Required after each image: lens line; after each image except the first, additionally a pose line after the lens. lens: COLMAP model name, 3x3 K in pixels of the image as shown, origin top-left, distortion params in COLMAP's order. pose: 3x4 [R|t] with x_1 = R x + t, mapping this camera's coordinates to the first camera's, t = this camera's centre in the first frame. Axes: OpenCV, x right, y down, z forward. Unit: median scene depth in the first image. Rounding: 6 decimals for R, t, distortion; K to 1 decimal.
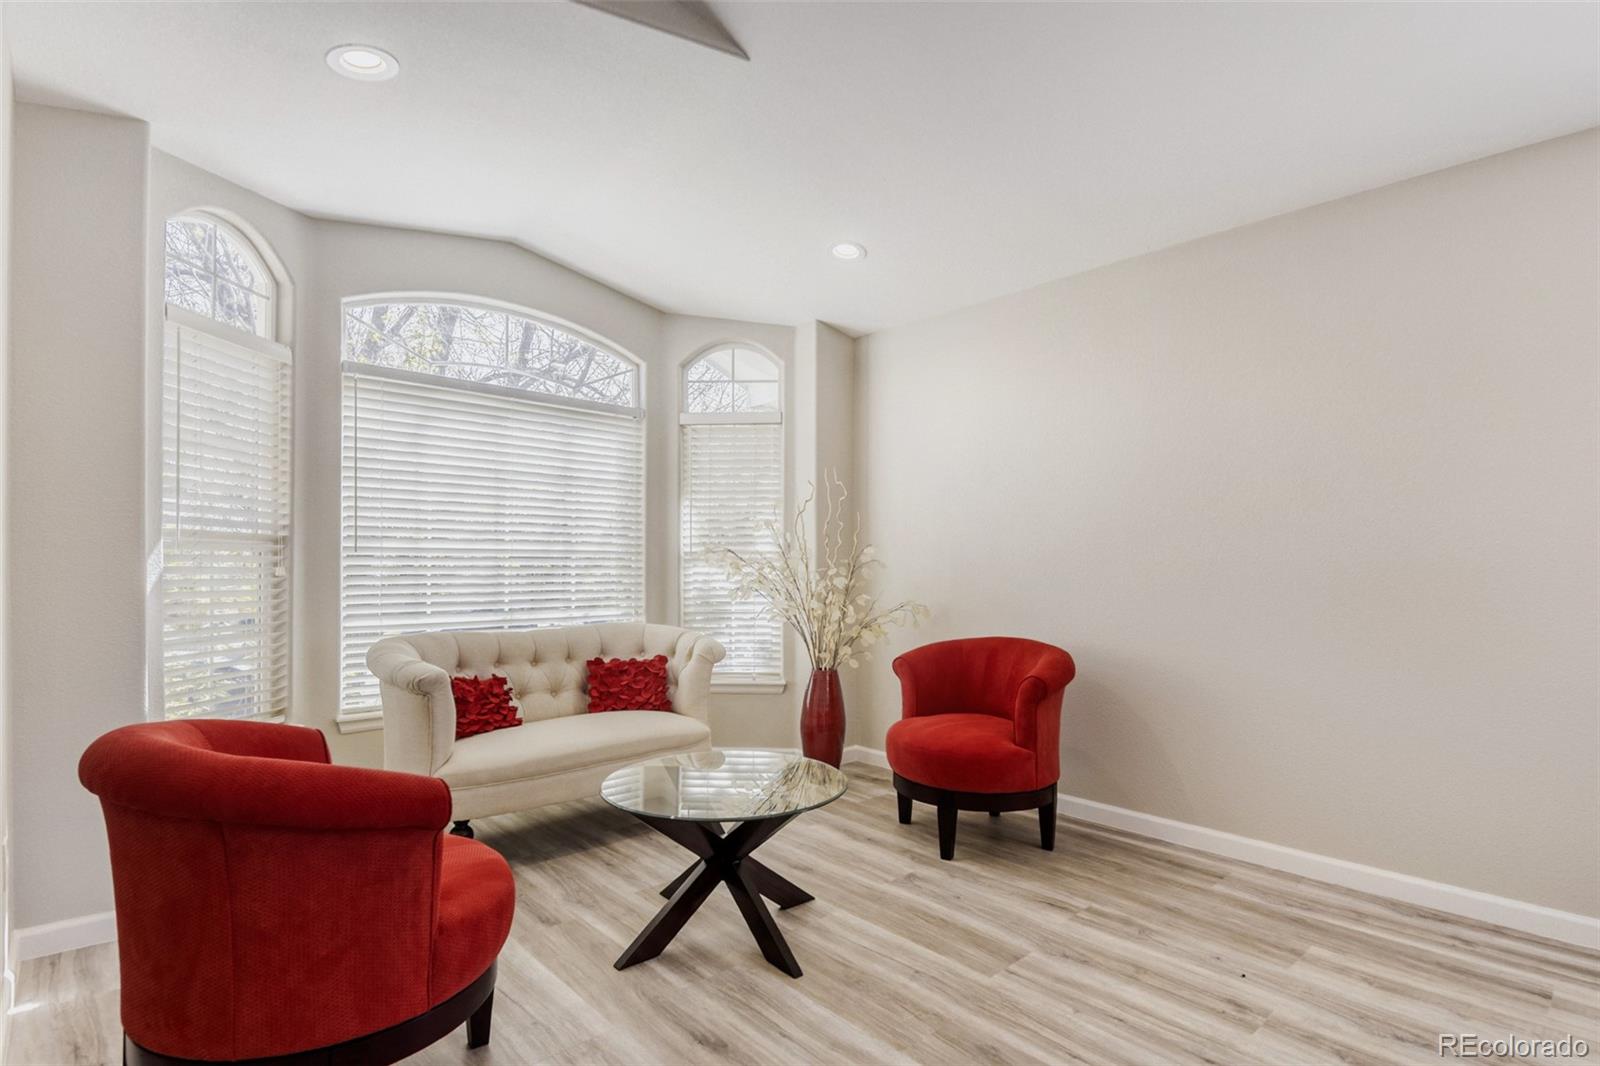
lens RADIAL K [[785.4, 0, 804.2], [0, 785.4, 553.8], [0, 0, 1]] dist [0.031479, 0.000112]
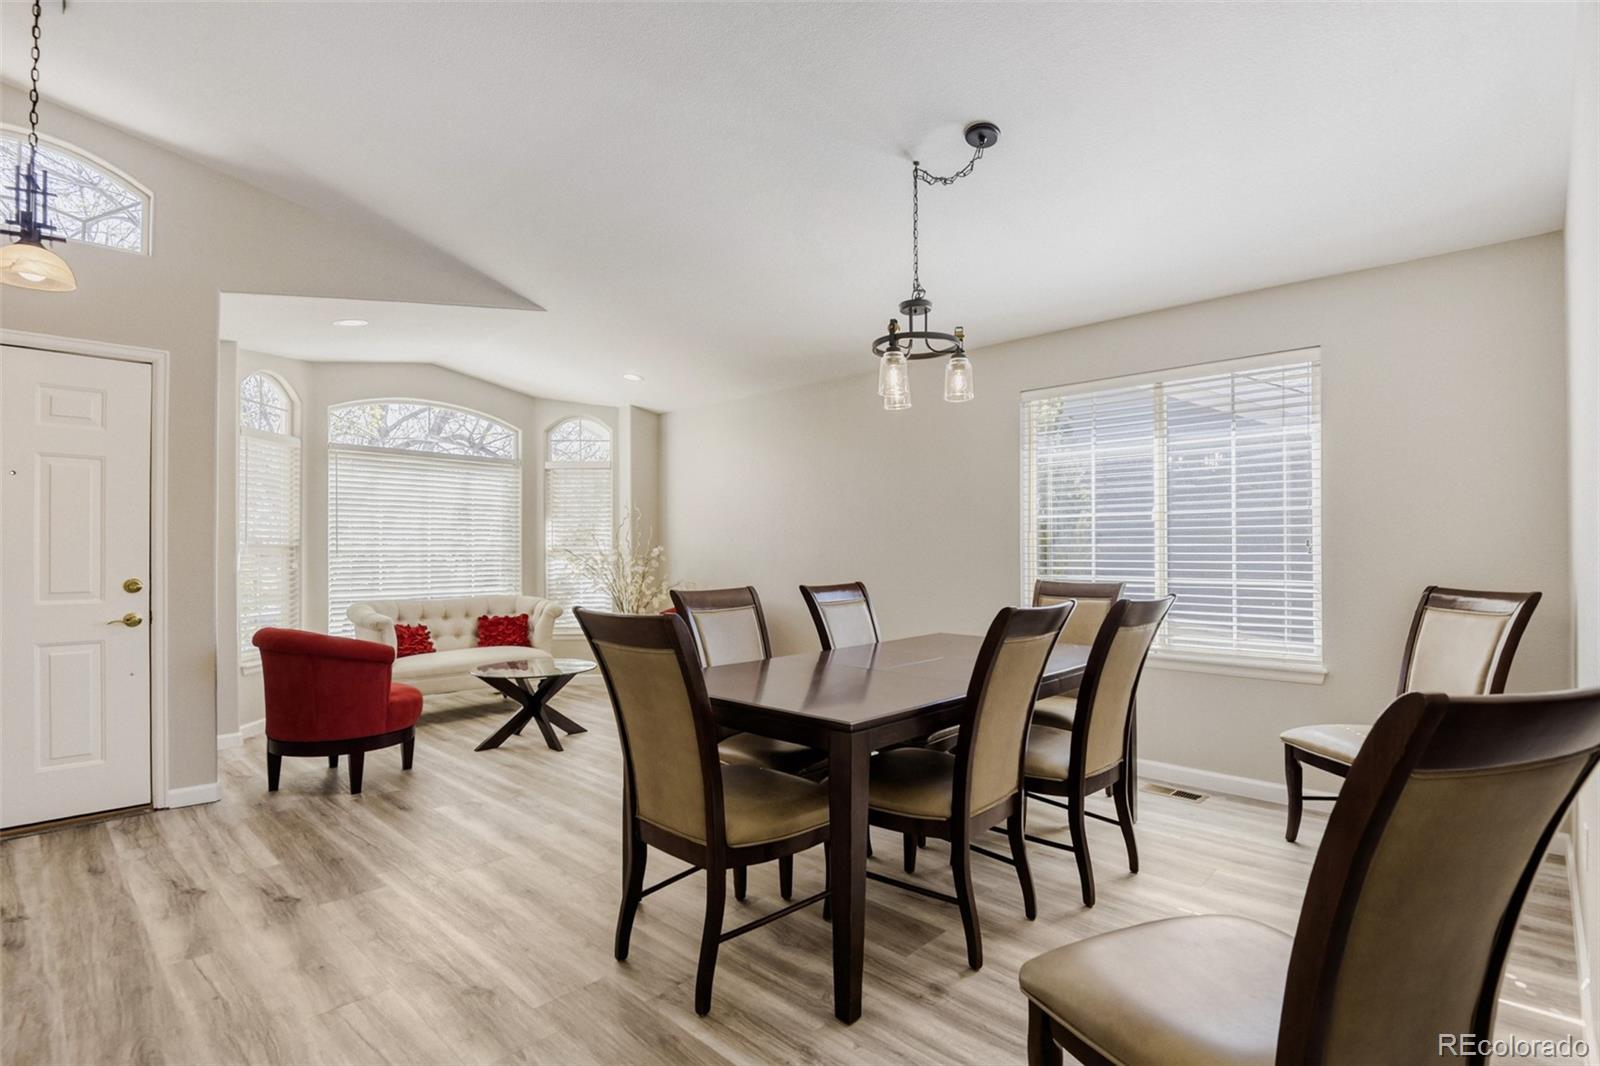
lens RADIAL K [[759.2, 0, 792.8], [0, 759.2, 545.3], [0, 0, 1]] dist [0.048921, -0.029217]
pose [[0.998207, -0.002046, 0.059824, 0.322491], [0.001615, 0.999972, 0.007257, -0.030912], [-0.059837, -0.007148, 0.998183, -0.724102]]
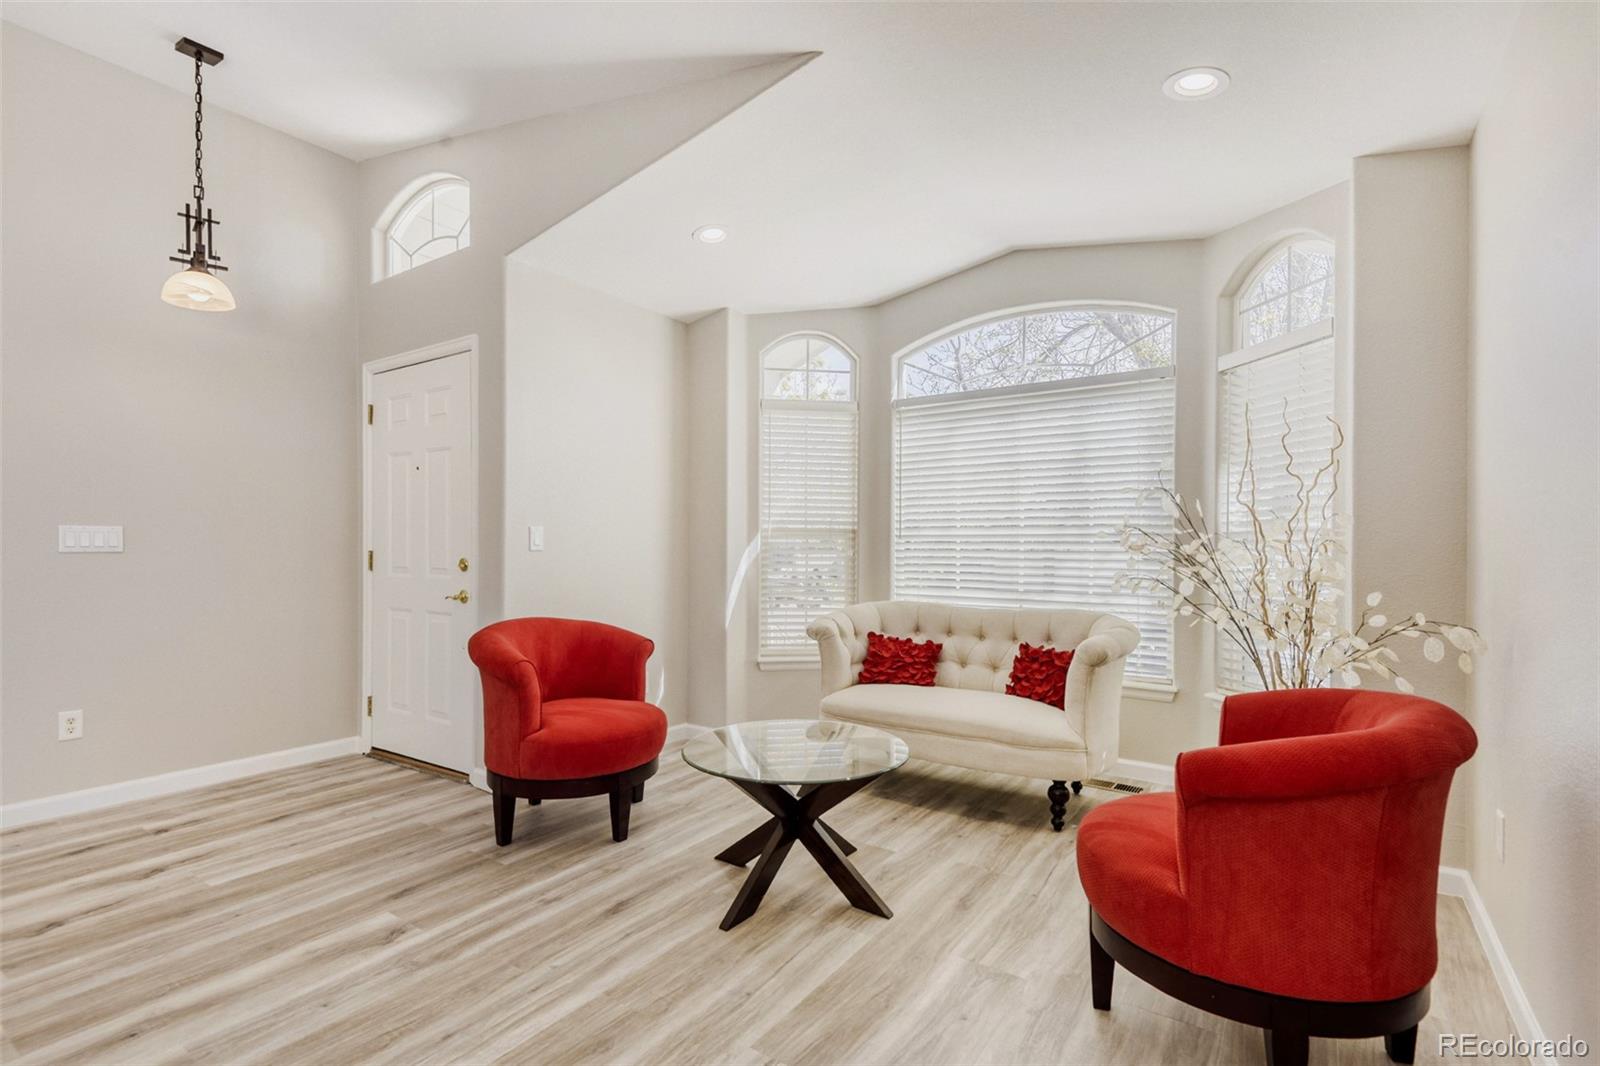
lens RADIAL K [[746.1, 0, 812.0], [0, 746.1, 540.7], [0, 0, 1]] dist [0.058721, -0.036734]
pose [[0.227119, -0.012987, -0.973780, 0.651974], [0.011059, 0.999881, -0.010756, 0.012511], [0.973804, -0.008326, 0.227236, 0.567275]]
